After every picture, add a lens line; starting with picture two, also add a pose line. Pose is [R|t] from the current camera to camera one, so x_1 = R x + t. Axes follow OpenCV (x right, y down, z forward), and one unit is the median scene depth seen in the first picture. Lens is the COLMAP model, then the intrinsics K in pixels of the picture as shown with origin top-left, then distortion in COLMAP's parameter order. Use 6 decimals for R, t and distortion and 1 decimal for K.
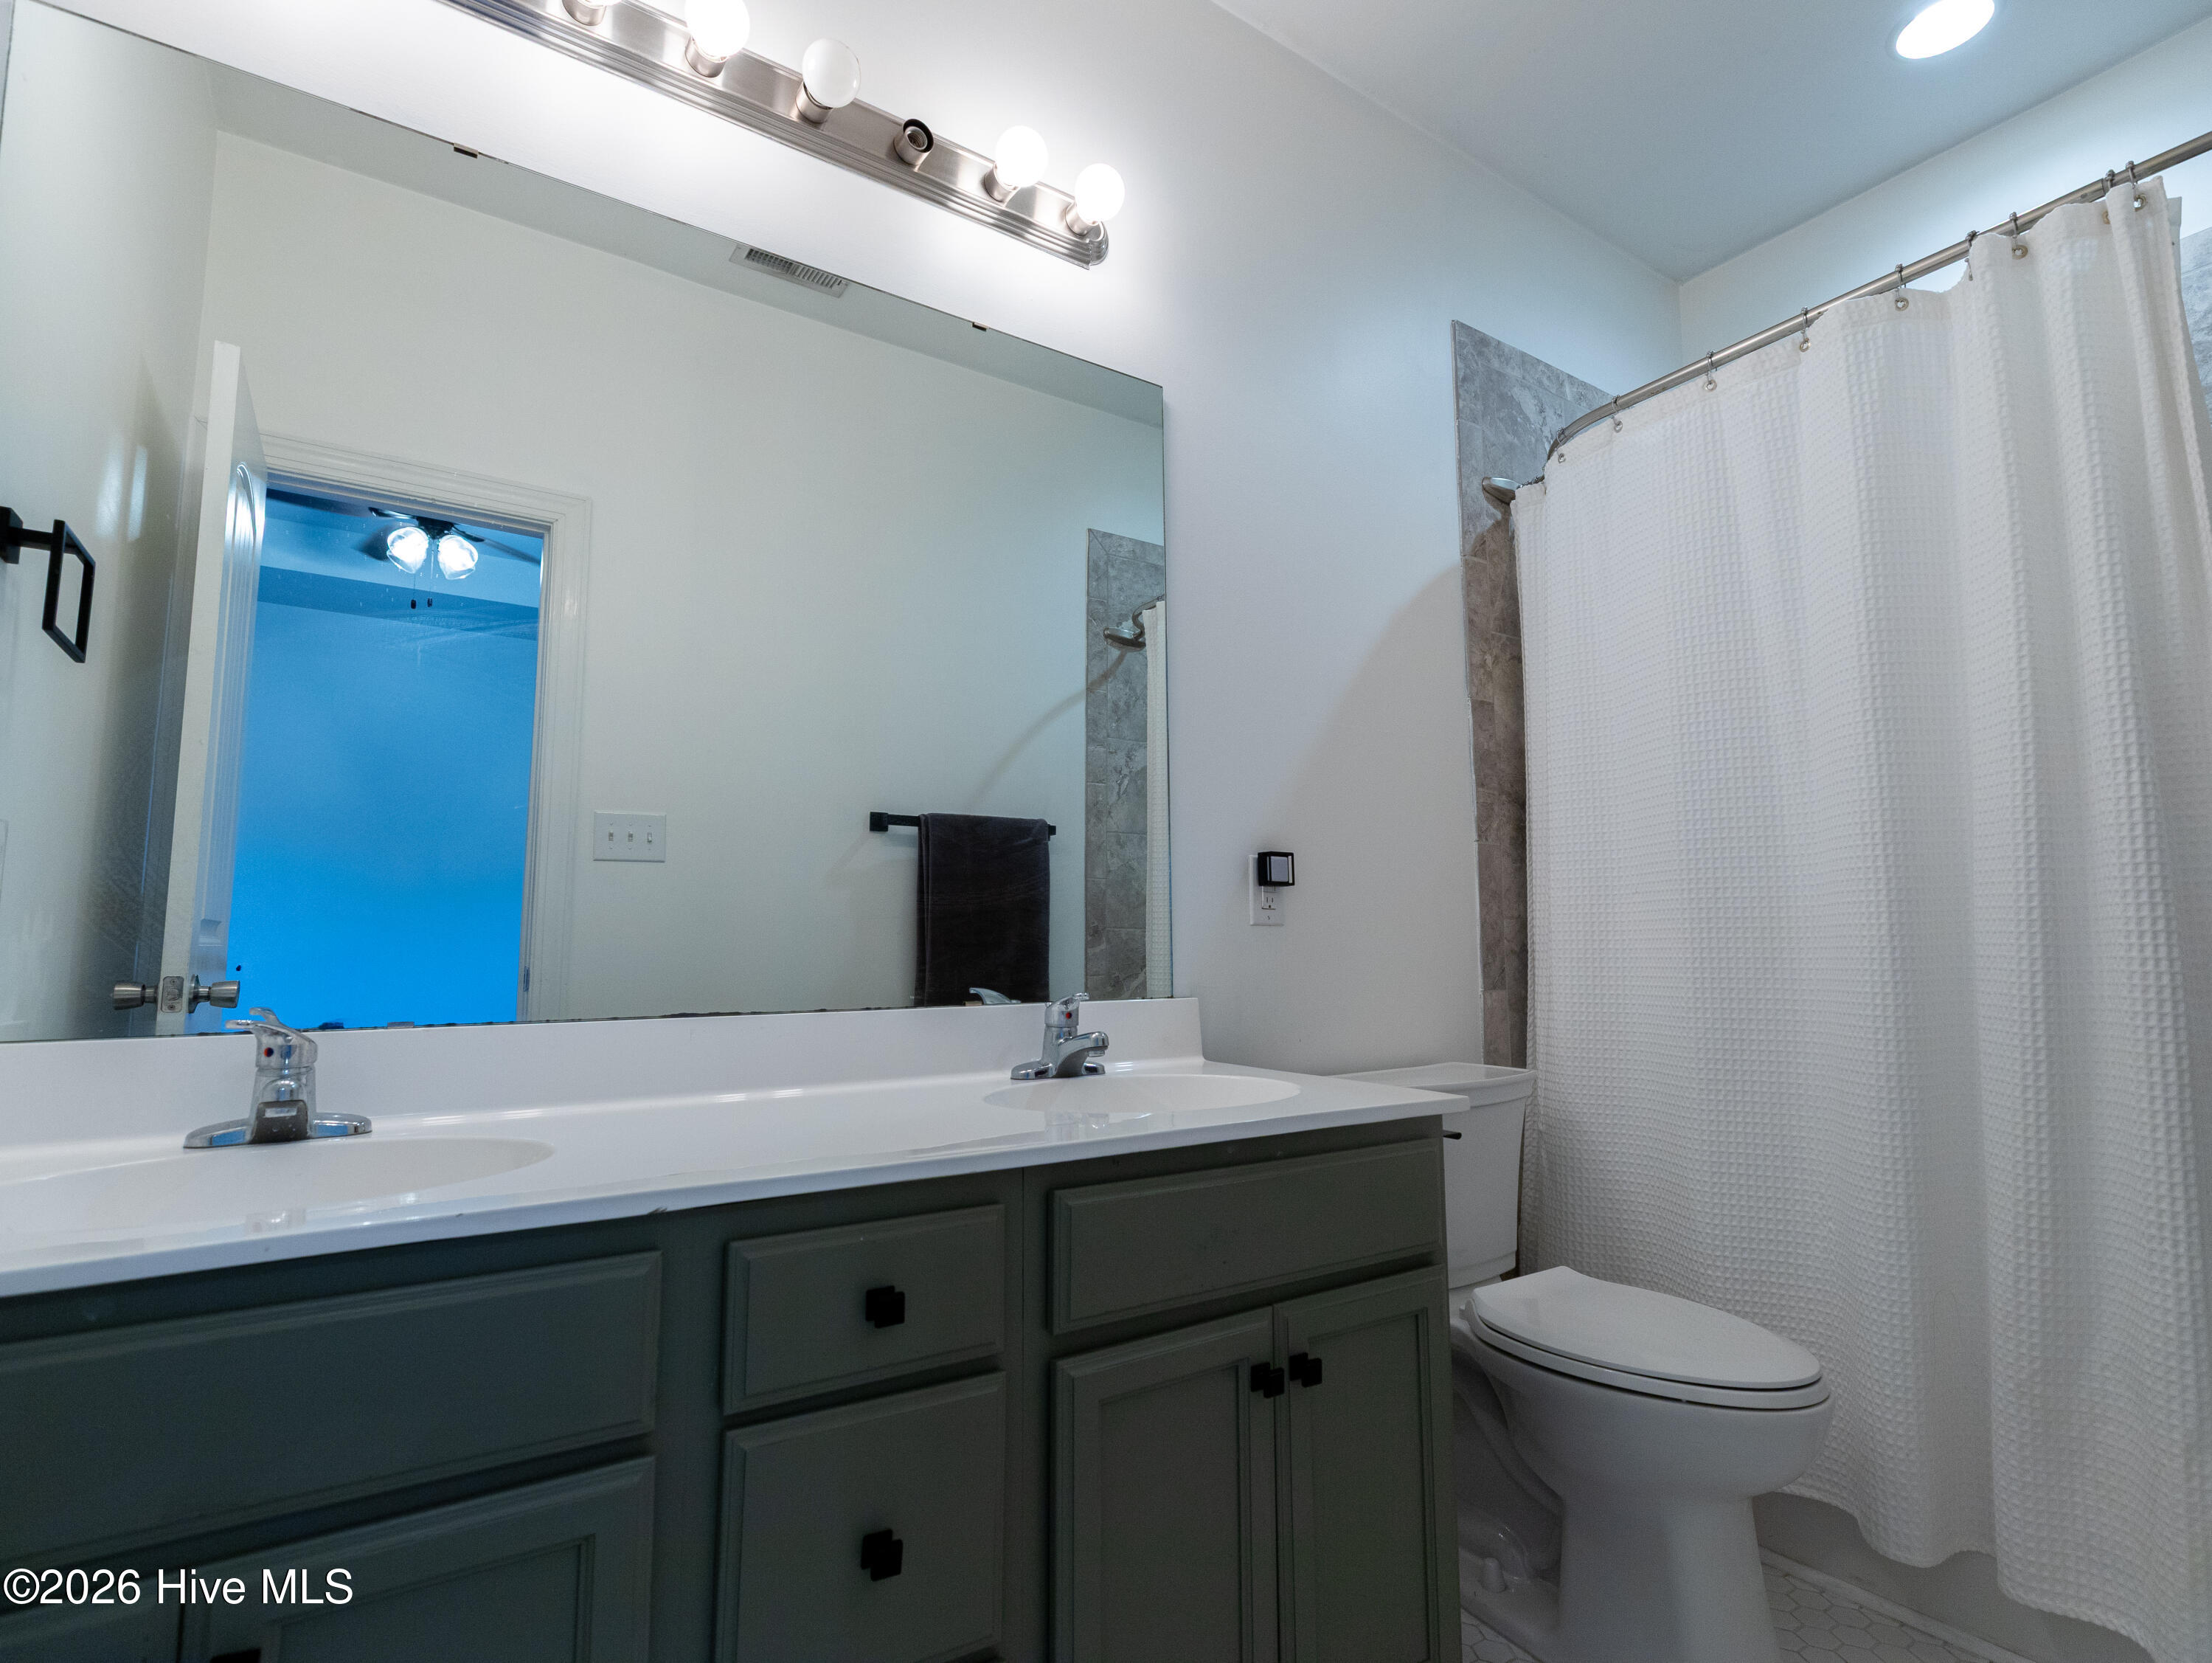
lens RADIAL K [[1130.8, 0, 1100.5], [0, 1130.8, 826.2], [0, 0, 1]] dist [0.002584, 0.000363]
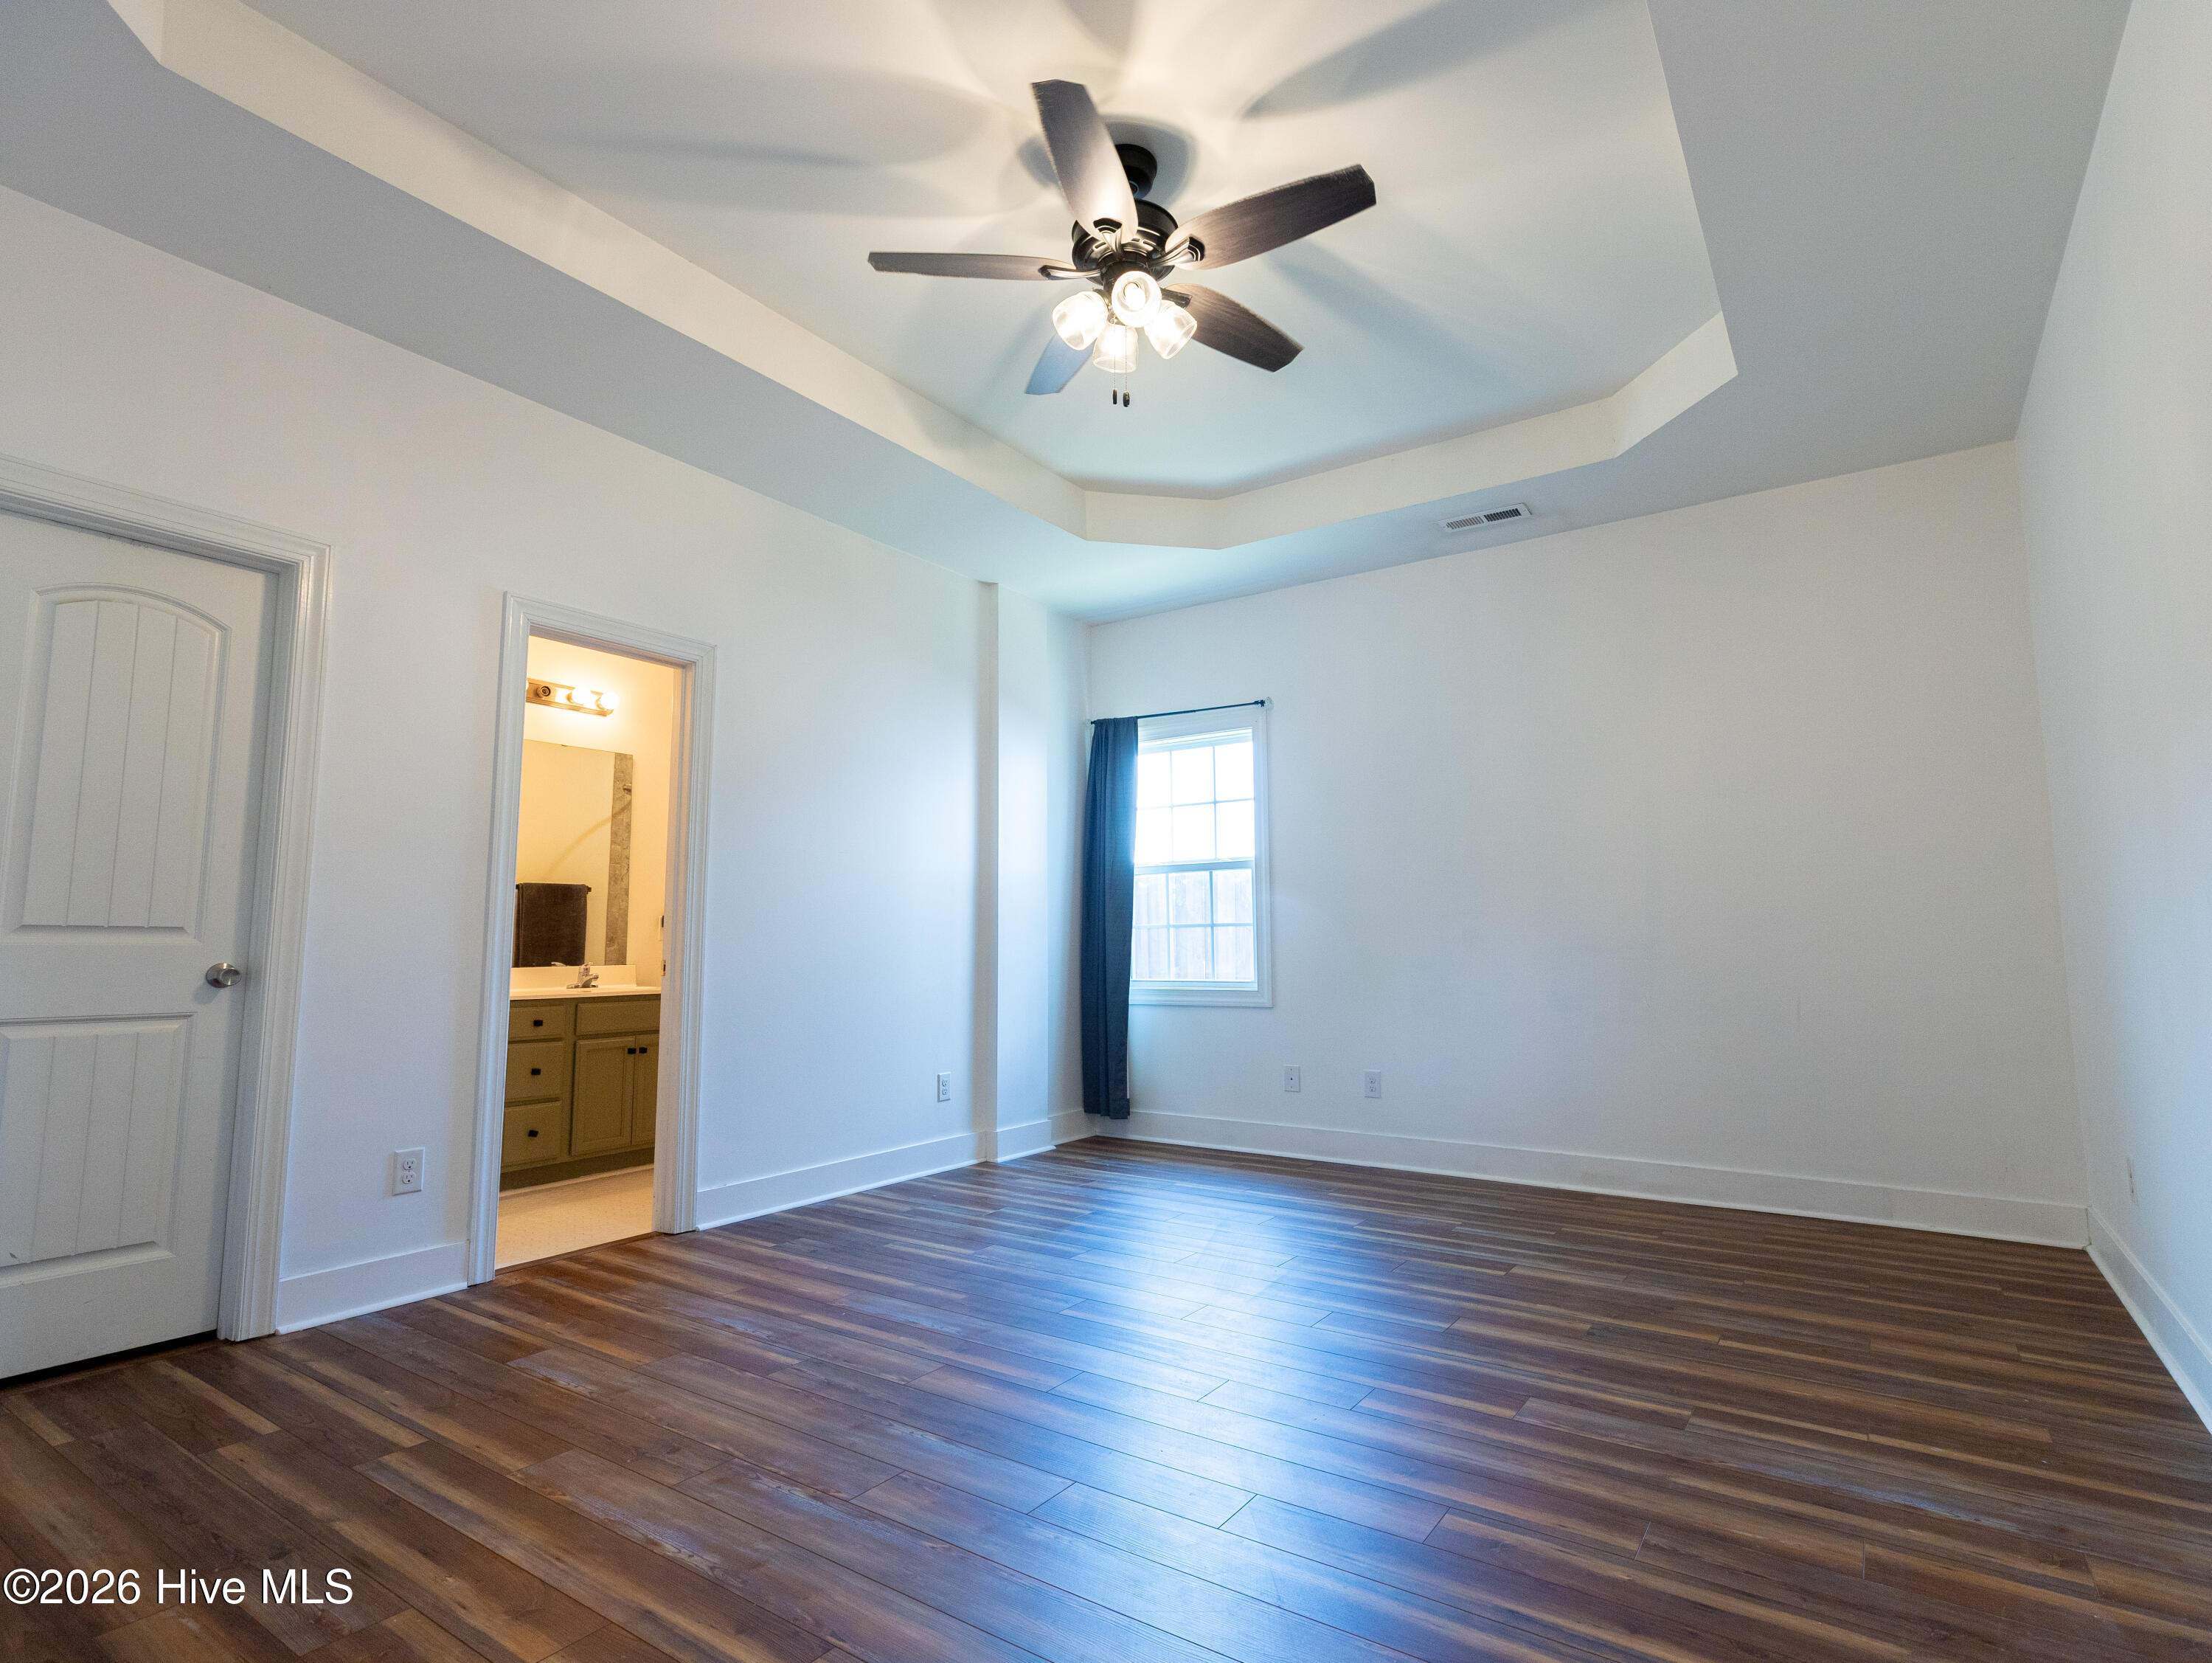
lens RADIAL K [[1130.8, 0, 1100.5], [0, 1130.8, 826.2], [0, 0, 1]] dist [0.002584, 0.000363]
pose [[0.931821, 0.041653, 0.360521, 0.080329], [-0.041961, 0.999095, -0.006975, -0.142969], [-0.360485, -0.008628, 0.932725, -1.297700]]
